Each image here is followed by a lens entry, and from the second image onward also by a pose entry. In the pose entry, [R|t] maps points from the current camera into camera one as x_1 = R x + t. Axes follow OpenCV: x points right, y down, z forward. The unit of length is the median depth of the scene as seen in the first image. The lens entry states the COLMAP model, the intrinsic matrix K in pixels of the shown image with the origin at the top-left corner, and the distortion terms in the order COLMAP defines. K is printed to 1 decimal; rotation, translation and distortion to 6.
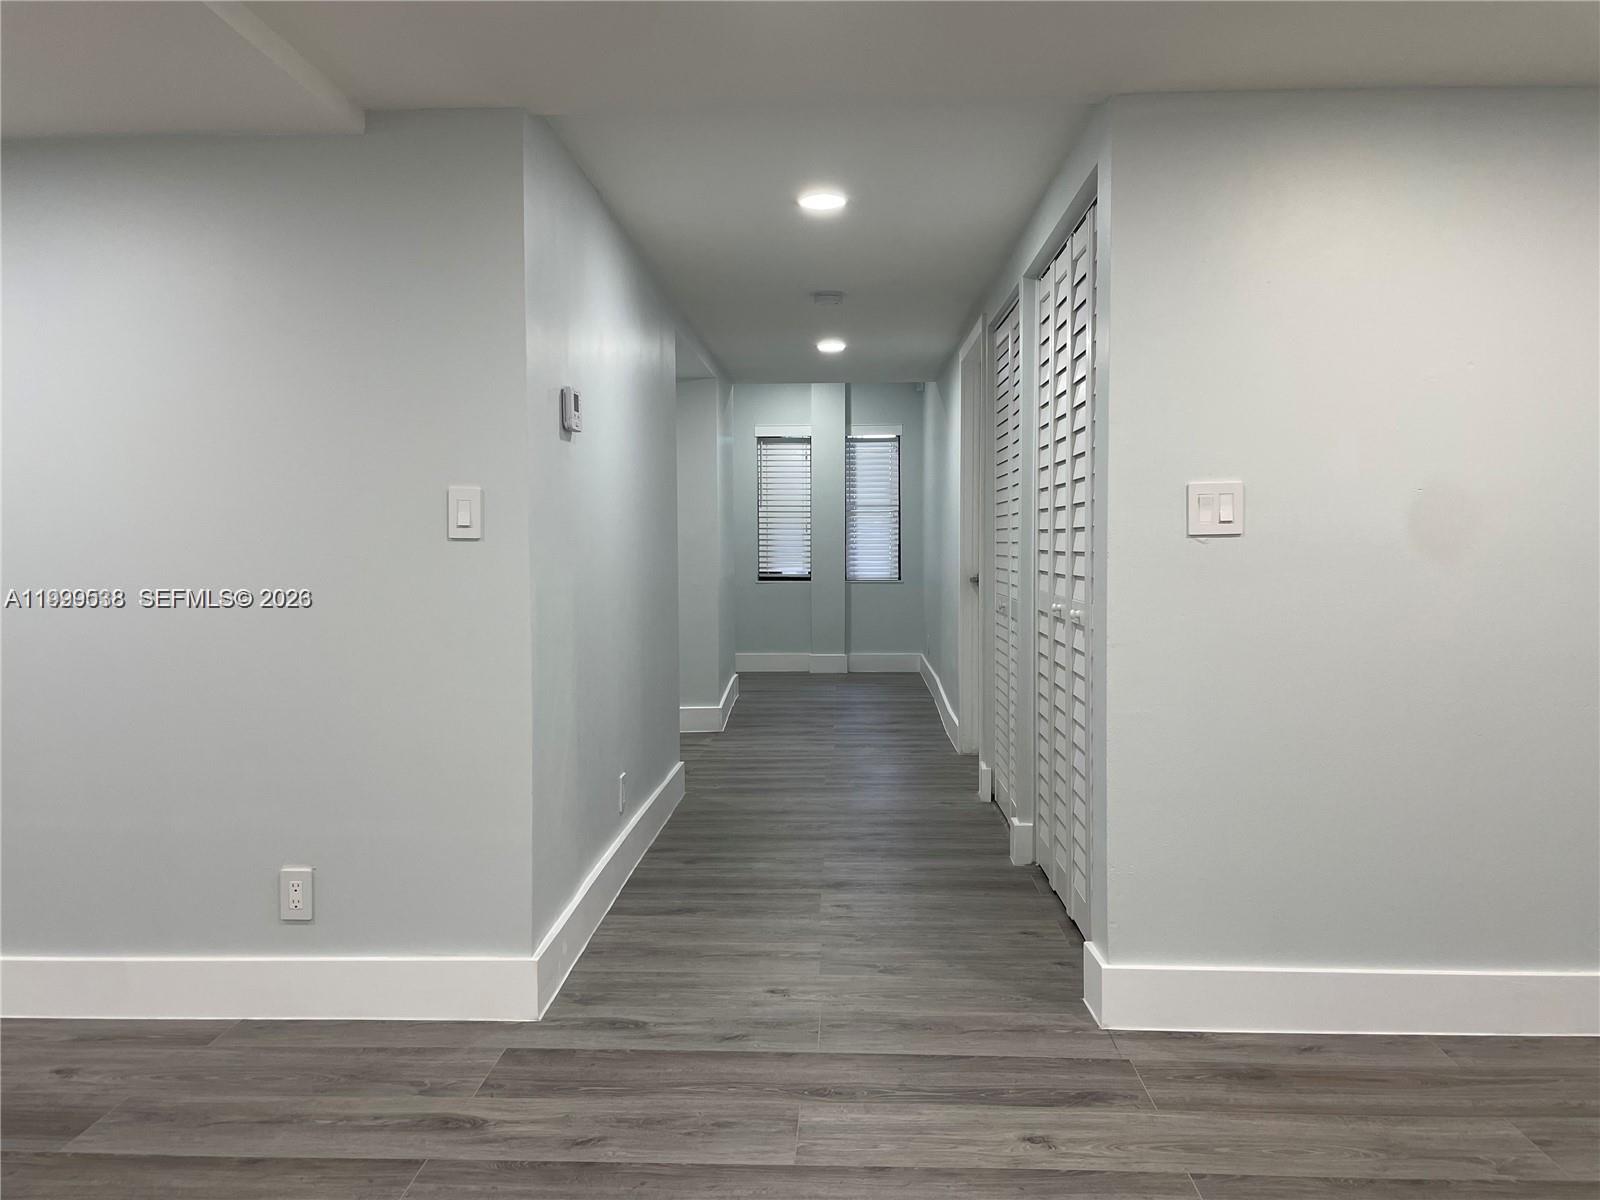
lens RADIAL K [[1218.3, 0, 800.0], [0, 1218.3, 600.0], [0, 0, 1]] dist [0.016760, -0.011254]
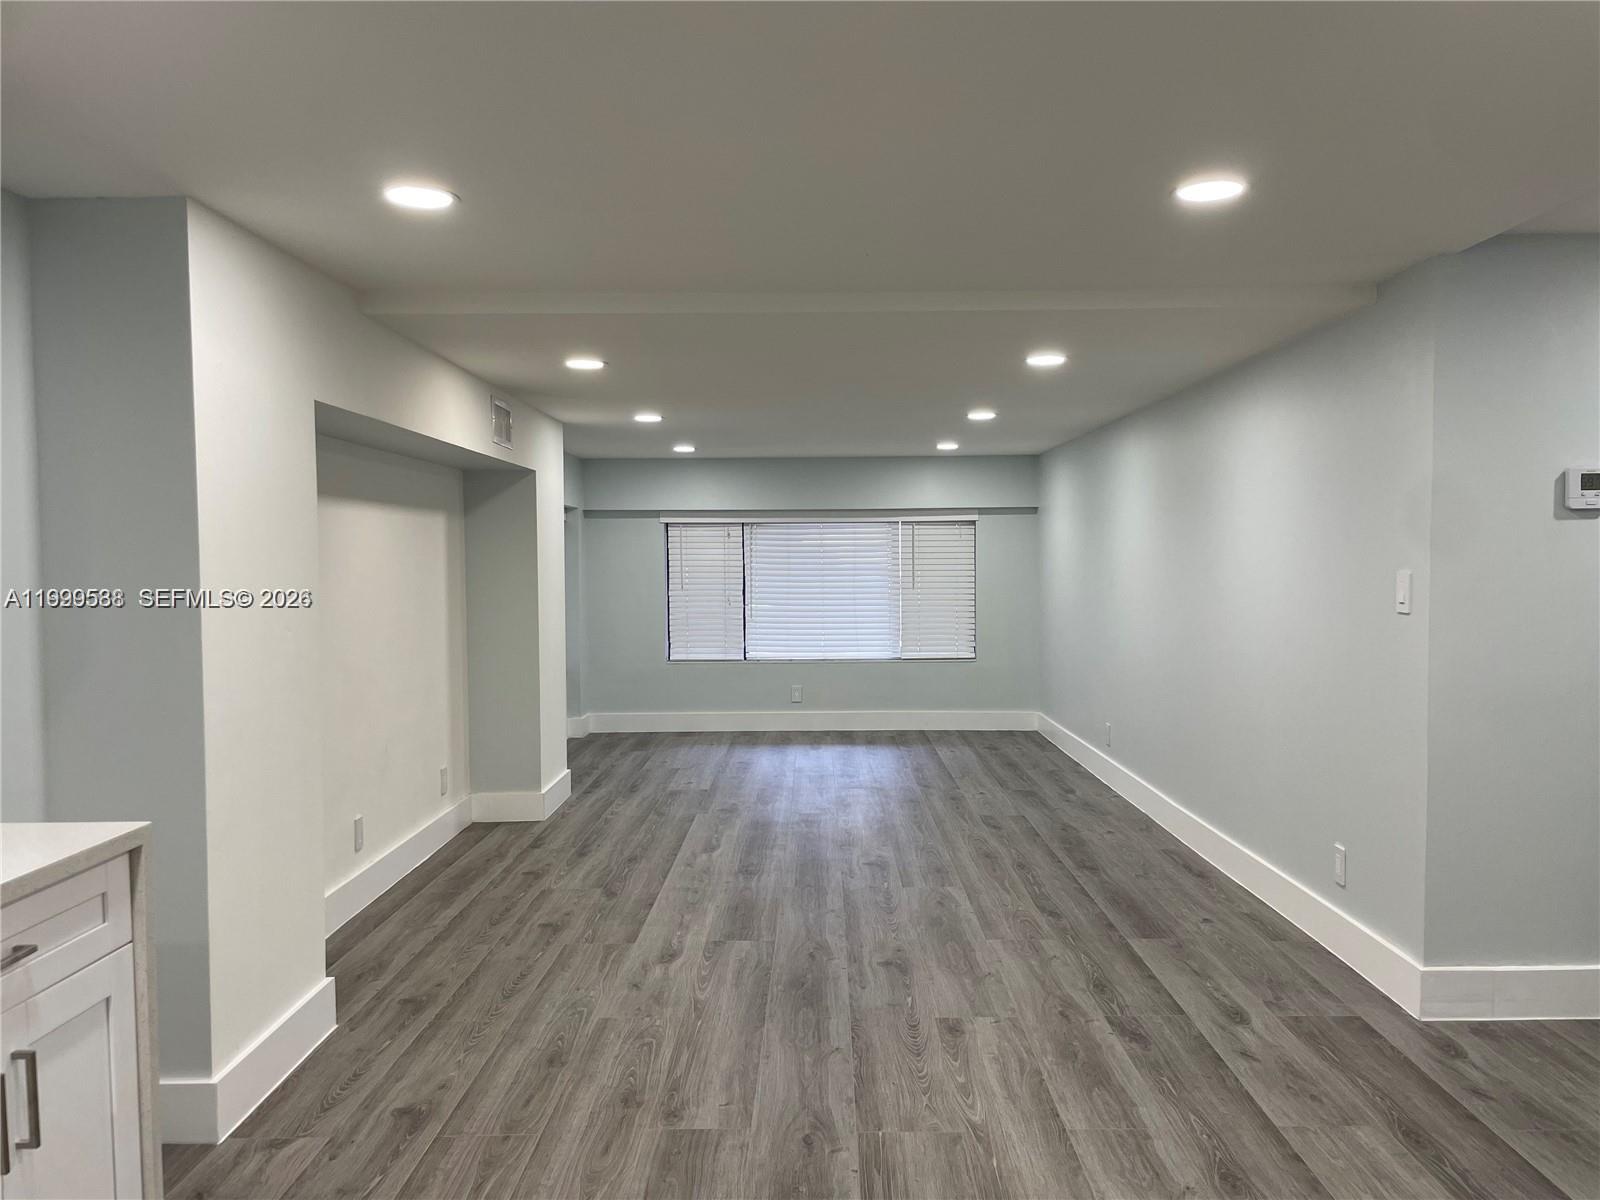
lens RADIAL K [[1218.3, 0, 800.0], [0, 1218.3, 600.0], [0, 0, 1]] dist [0.016760, -0.011254]
pose [[0.031458, 0.041077, -0.998661, 1.086487], [-0.043660, 0.998258, 0.039685, -0.098449], [0.998551, 0.042353, 0.033197, 0.391708]]
